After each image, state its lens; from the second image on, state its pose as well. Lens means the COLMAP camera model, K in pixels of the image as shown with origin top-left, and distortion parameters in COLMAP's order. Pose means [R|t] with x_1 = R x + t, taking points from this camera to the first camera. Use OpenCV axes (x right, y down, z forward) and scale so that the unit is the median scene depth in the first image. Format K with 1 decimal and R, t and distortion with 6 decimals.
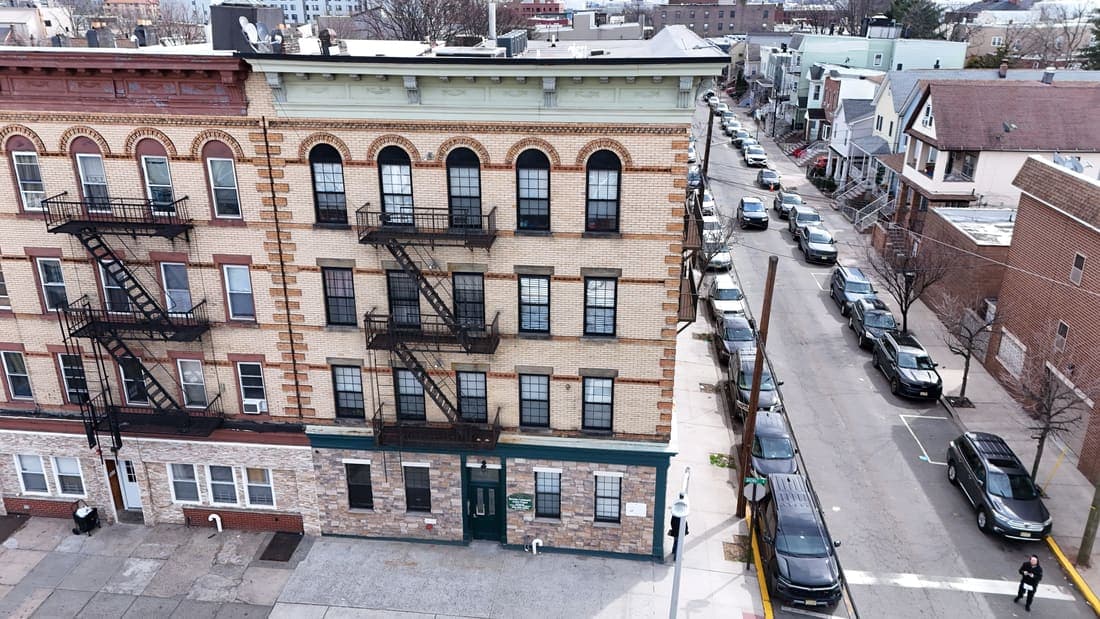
lens RADIAL K [[812.7, 0, 549.5], [0, 812.7, 308.3], [0, 0, 1]] dist [0.057591, -0.045602]
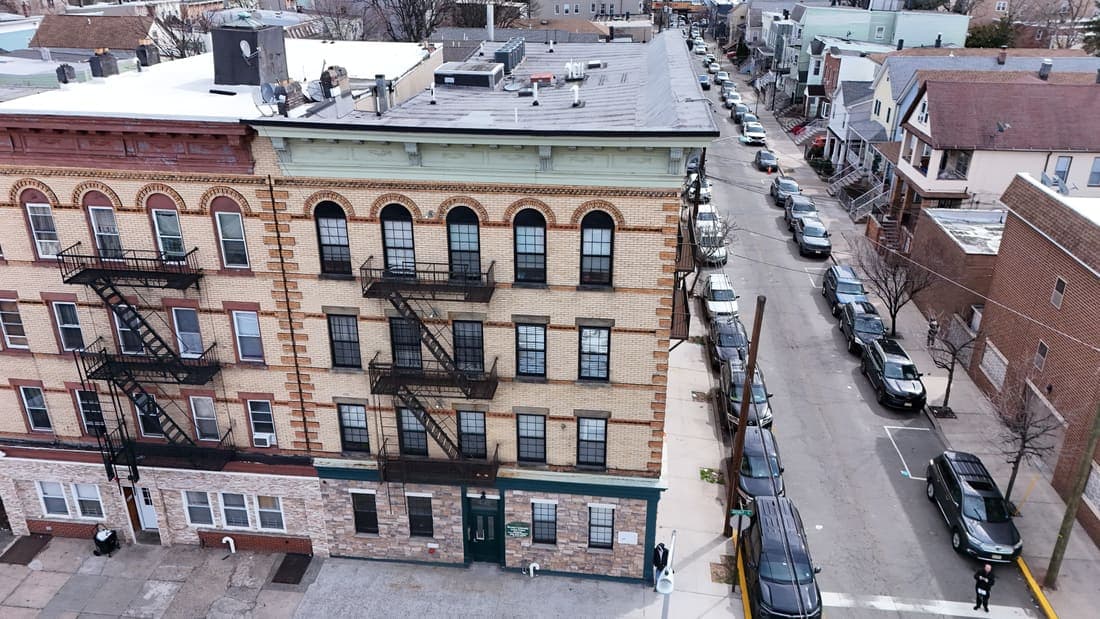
lens RADIAL K [[812.7, 0, 549.5], [0, 812.7, 309.0], [0, 0, 1]] dist [0.057591, -0.045602]
pose [[0.999999, 0.000701, 0.001067, 0.003401], [-0.000762, 0.998349, 0.057436, -0.106524], [-0.001025, -0.057437, 0.998349, -0.036593]]
